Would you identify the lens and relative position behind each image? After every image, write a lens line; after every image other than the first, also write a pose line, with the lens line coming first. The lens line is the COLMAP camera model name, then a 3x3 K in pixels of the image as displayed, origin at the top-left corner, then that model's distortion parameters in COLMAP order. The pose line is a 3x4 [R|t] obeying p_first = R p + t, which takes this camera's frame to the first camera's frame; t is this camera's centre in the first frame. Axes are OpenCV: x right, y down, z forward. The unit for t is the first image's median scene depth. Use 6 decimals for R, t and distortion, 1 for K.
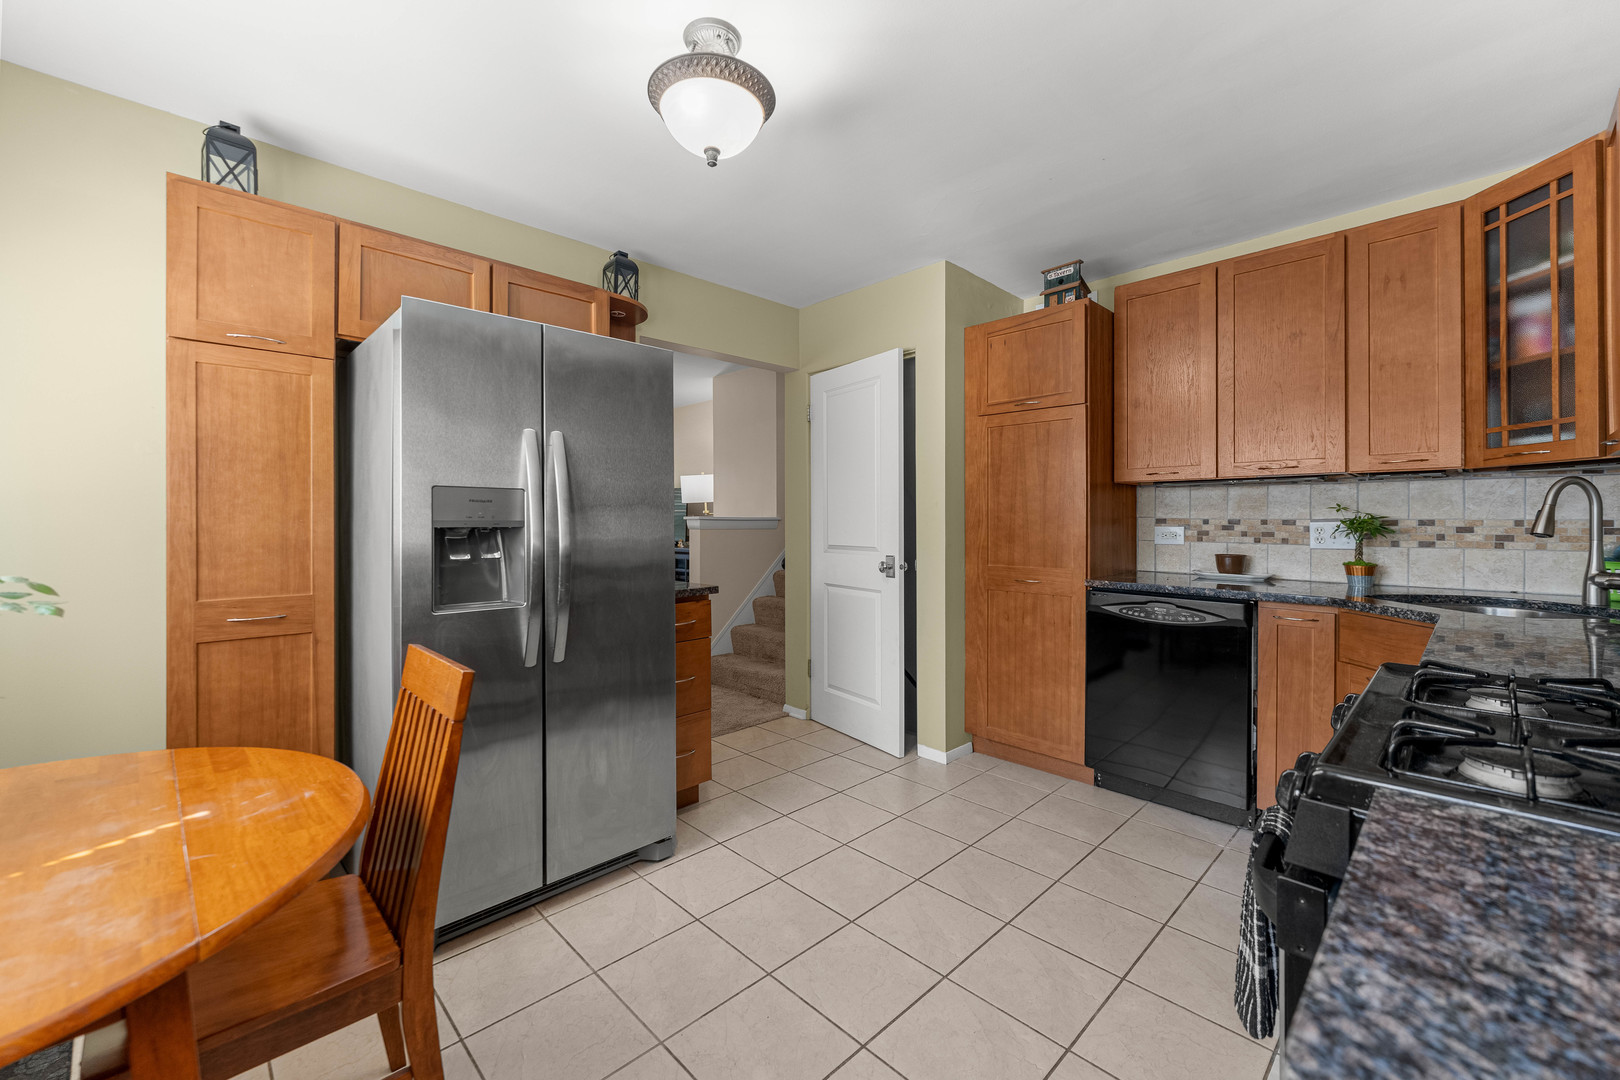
lens RADIAL K [[657.4, 0, 807.8], [0, 657.4, 520.4], [0, 0, 1]] dist [-0.000655, -0.000248]
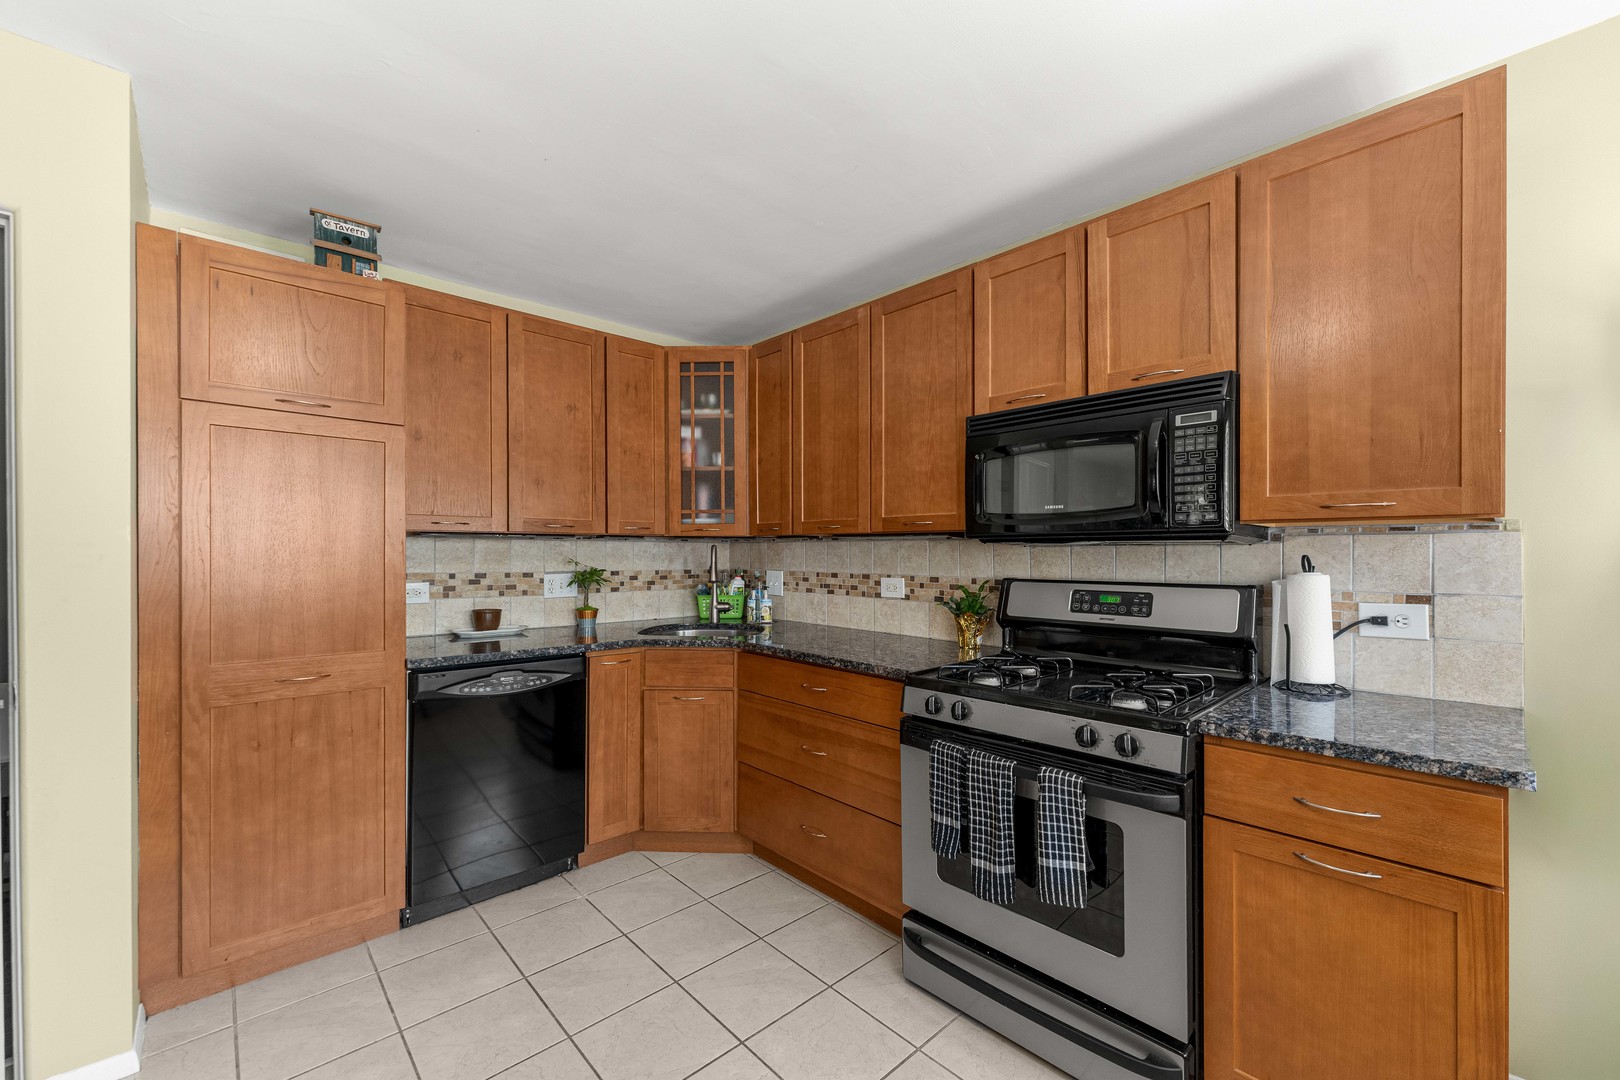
lens RADIAL K [[642.3, 0, 808.8], [0, 642.3, 552.2], [0, 0, 1]] dist [0.000535, 0.000058]
pose [[0.022916, 0.001272, 0.999737, -0.300974], [-0.001733, 0.999998, -0.001232, -0.033621], [-0.999736, -0.001704, 0.022919, 0.518019]]
